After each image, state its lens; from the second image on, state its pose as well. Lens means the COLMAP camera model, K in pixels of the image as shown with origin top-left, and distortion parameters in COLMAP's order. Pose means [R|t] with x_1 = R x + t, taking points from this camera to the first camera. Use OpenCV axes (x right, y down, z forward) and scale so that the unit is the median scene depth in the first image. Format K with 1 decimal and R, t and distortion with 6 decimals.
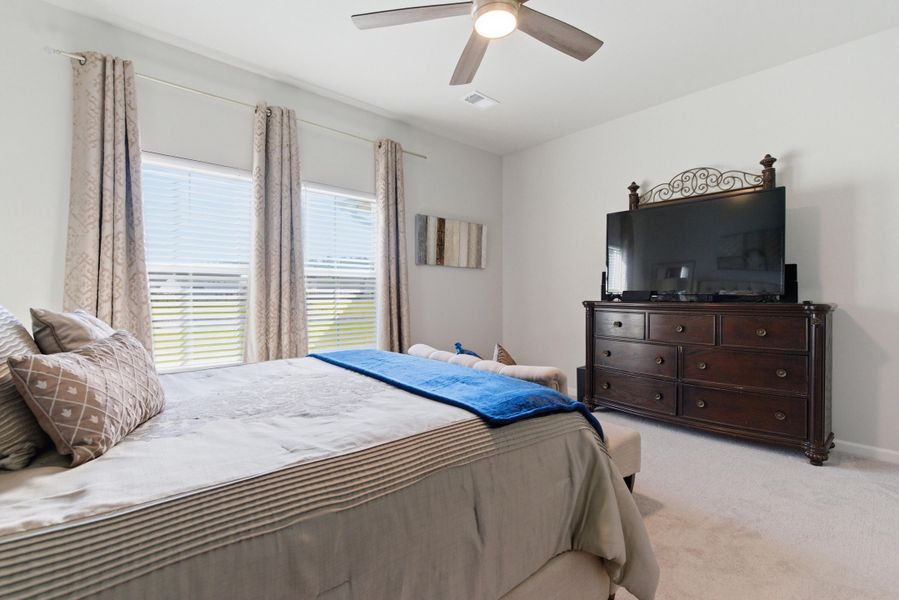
lens RADIAL K [[407.7, 0, 453.9], [0, 407.7, 296.0], [0, 0, 1]] dist [0.002082, 0.000339]
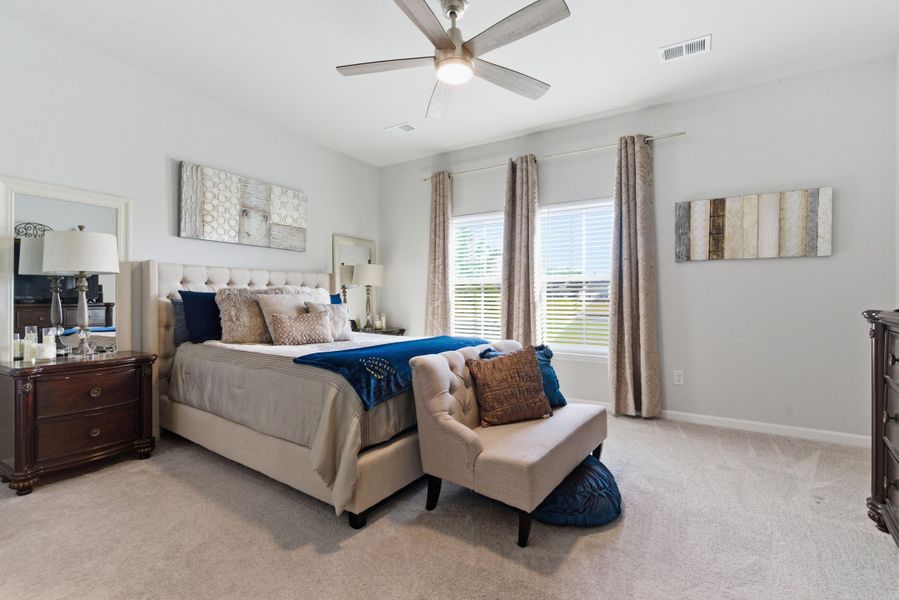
lens RADIAL K [[407.7, 0, 453.9], [0, 407.7, 296.0], [0, 0, 1]] dist [0.002082, 0.000339]
pose [[0.290704, -0.005234, -0.956799, 0.585490], [-0.006410, 0.999952, -0.007418, 0.003833], [0.956791, 0.008289, 0.290657, 0.302537]]
